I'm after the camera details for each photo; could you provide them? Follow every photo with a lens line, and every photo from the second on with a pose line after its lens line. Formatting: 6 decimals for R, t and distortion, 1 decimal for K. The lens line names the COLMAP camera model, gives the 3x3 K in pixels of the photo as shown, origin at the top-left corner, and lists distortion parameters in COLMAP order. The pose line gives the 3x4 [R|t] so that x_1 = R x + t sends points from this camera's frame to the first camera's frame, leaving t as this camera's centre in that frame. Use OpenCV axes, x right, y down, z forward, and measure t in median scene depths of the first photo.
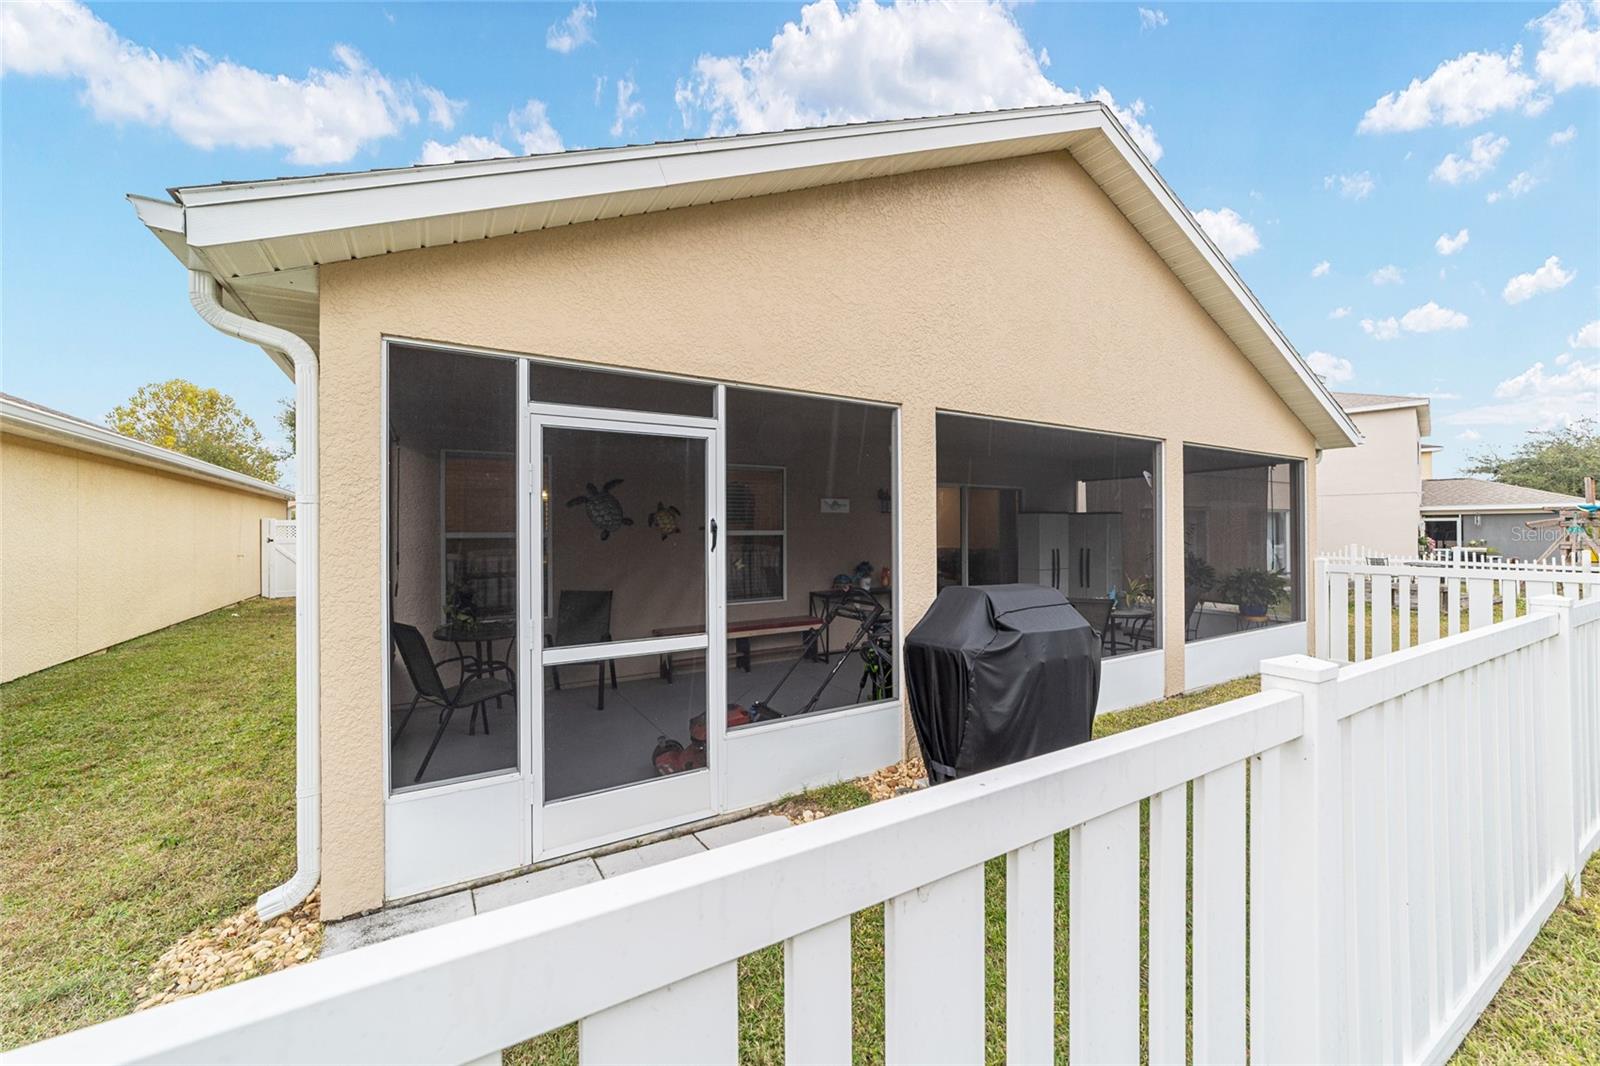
lens RADIAL K [[613.1, 0, 799.6], [0, 613.1, 534.0], [0, 0, 1]] dist [-0.013718, 0.006104]
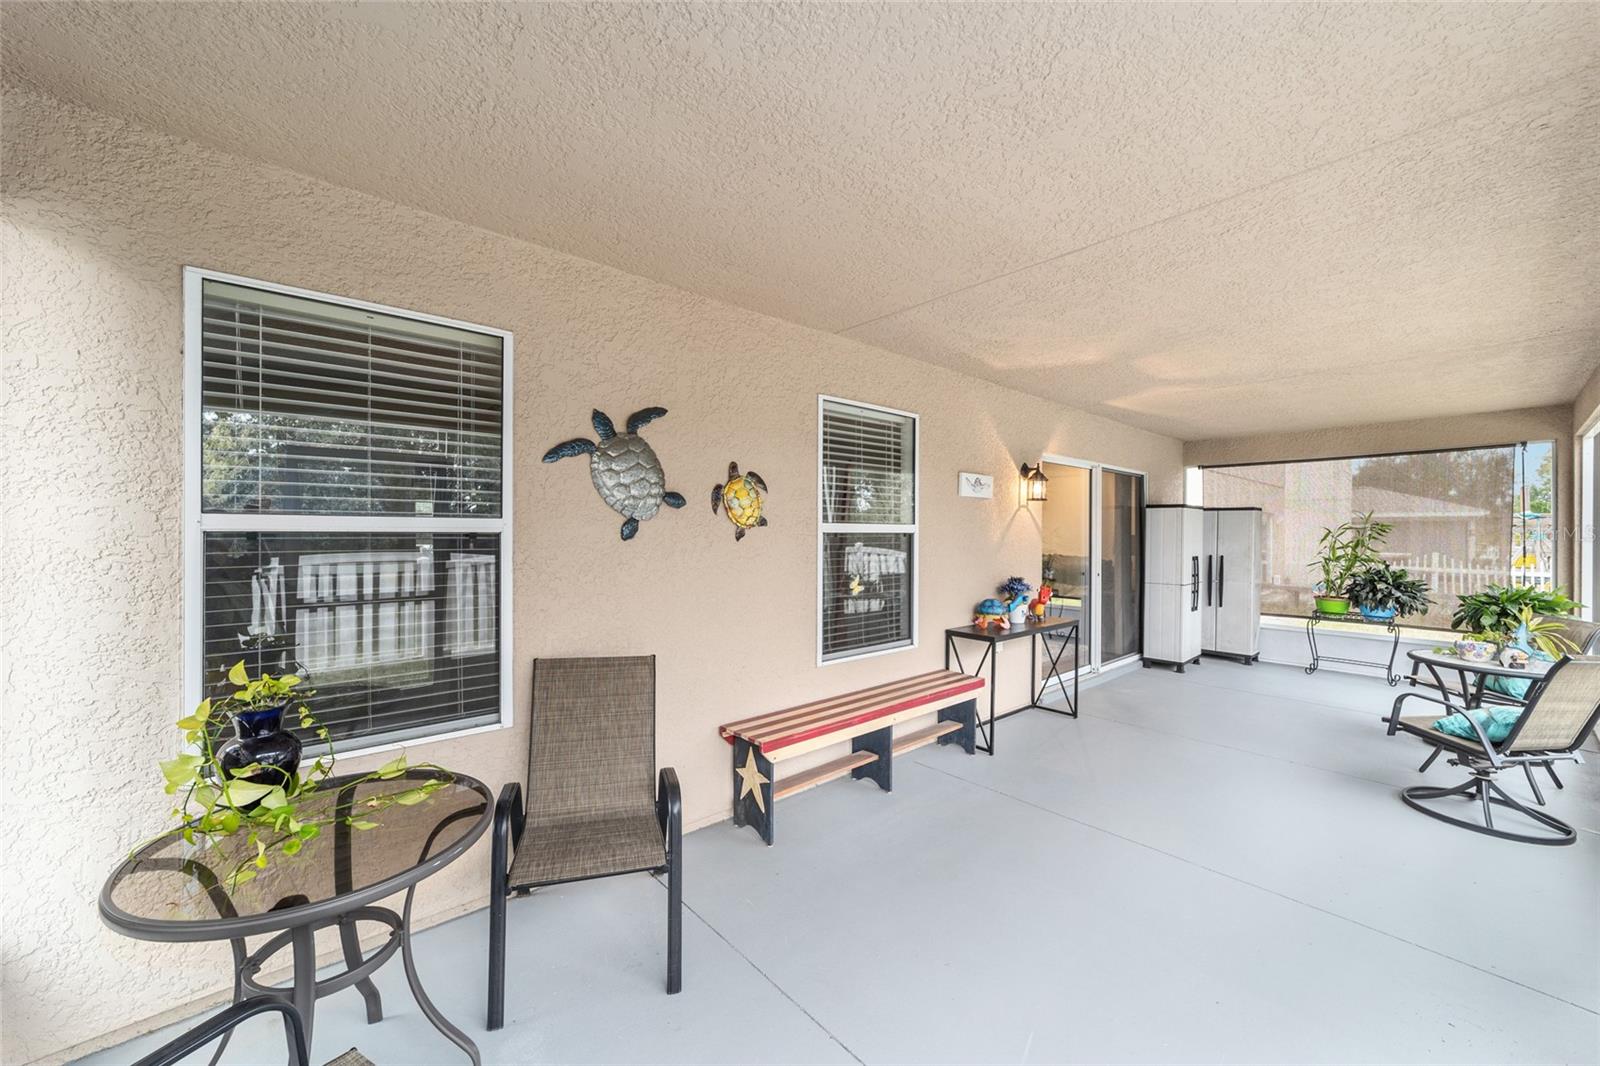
lens RADIAL K [[613.1, 0, 801.3], [0, 613.1, 535.2], [0, 0, 1]] dist [-0.013718, 0.006104]
pose [[0.984276, 0.005088, 0.176564, -0.276895], [-0.004218, 0.999977, -0.005300, 0.009044], [-0.176587, 0.004472, 0.984275, 0.541582]]
